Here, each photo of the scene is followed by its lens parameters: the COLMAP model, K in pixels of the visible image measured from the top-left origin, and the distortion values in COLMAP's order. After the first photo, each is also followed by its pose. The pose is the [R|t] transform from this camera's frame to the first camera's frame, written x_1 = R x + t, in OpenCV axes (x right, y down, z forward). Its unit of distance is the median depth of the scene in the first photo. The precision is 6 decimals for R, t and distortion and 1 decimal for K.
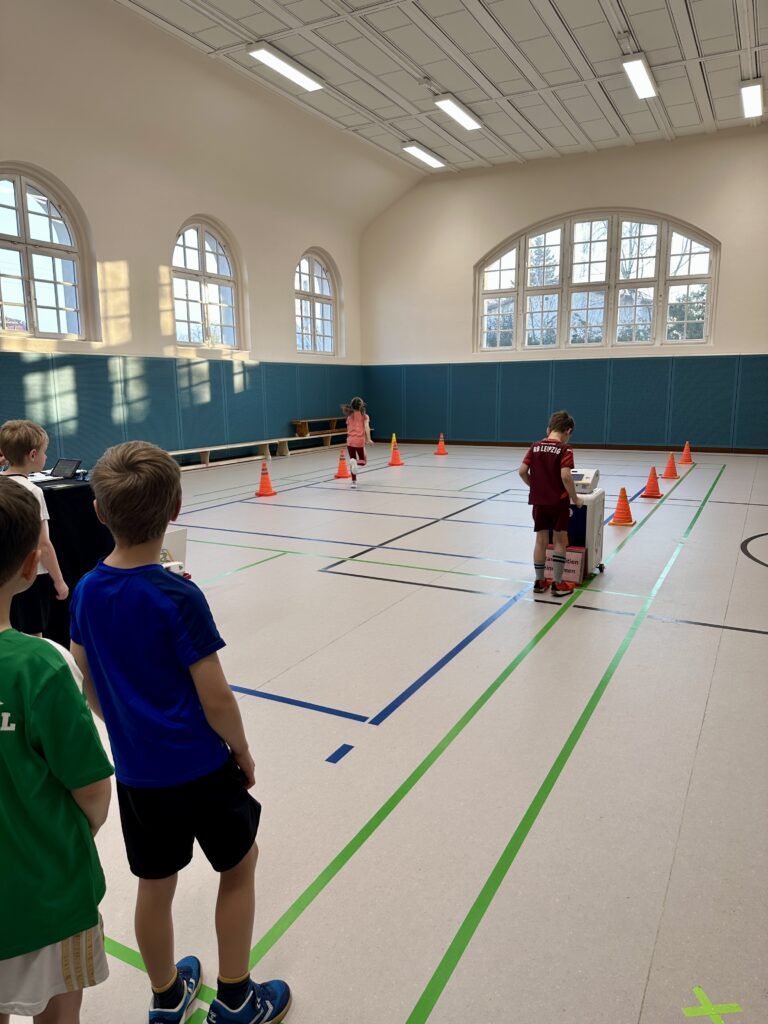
lens RADIAL K [[726.9, 0, 384.0], [0, 726.9, 512.0], [0, 0, 1]] dist [0.038086, -0.004066]
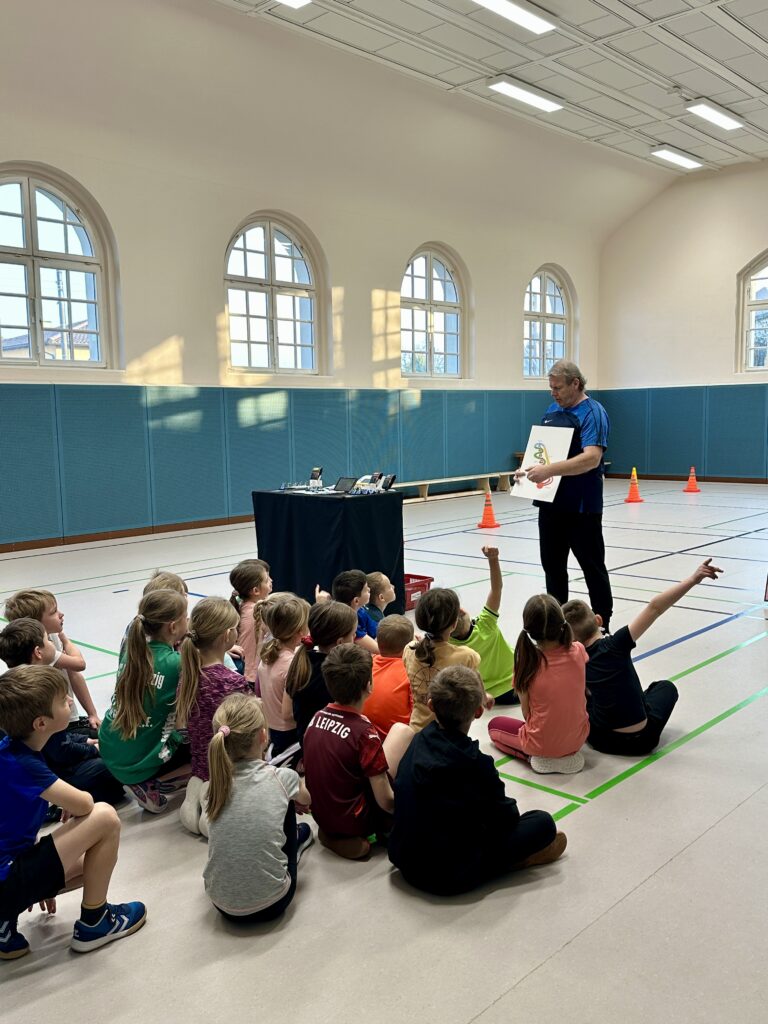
lens RADIAL K [[904.6, 0, 370.7], [0, 904.6, 506.8], [0, 0, 1]] dist [0.185992, -0.397038]
pose [[0.962083, 0.019841, -0.272035, 0.012106], [-0.038894, 0.997138, -0.064827, 0.026661], [0.269971, 0.072949, 0.960101, -0.163760]]
